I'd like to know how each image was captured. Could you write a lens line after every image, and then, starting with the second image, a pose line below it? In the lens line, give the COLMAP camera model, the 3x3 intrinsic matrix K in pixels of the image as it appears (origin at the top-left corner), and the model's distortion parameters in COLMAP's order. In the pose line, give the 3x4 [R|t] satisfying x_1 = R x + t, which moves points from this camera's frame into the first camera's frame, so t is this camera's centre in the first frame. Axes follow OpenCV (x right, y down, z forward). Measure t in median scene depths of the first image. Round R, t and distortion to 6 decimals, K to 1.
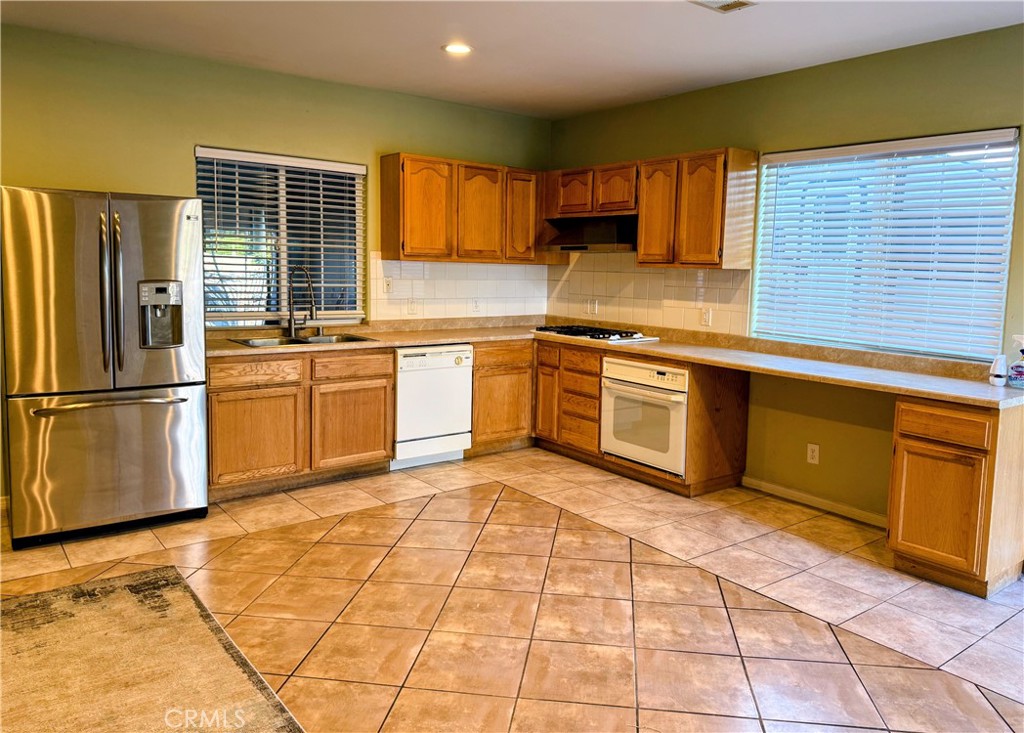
lens RADIAL K [[718.5, 0, 513.9], [0, 718.5, 324.5], [0, 0, 1]] dist [0.070852, -0.094802]
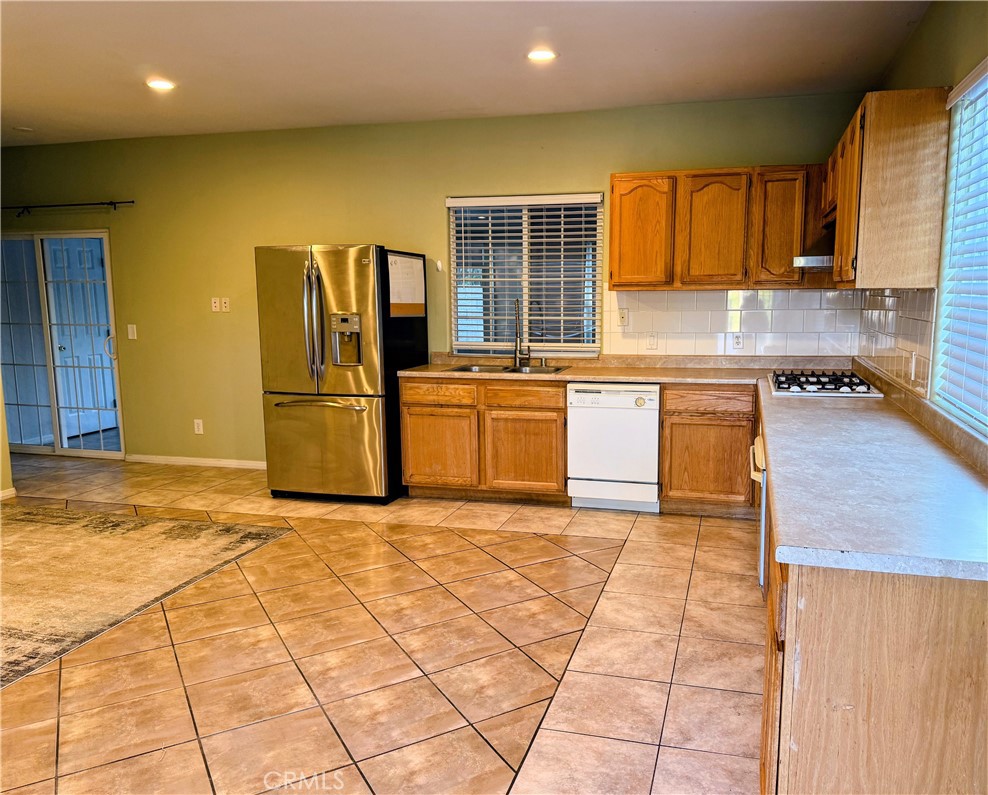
lens RADIAL K [[712.1, 0, 494.0], [0, 712.1, 397.5], [0, 0, 1]] dist [0.136339, -0.226364]
pose [[0.635021, 0.083952, -0.767919, 0.527756], [-0.043882, 0.996392, 0.072642, -0.012810], [0.771247, -0.012432, 0.636414, 0.313646]]
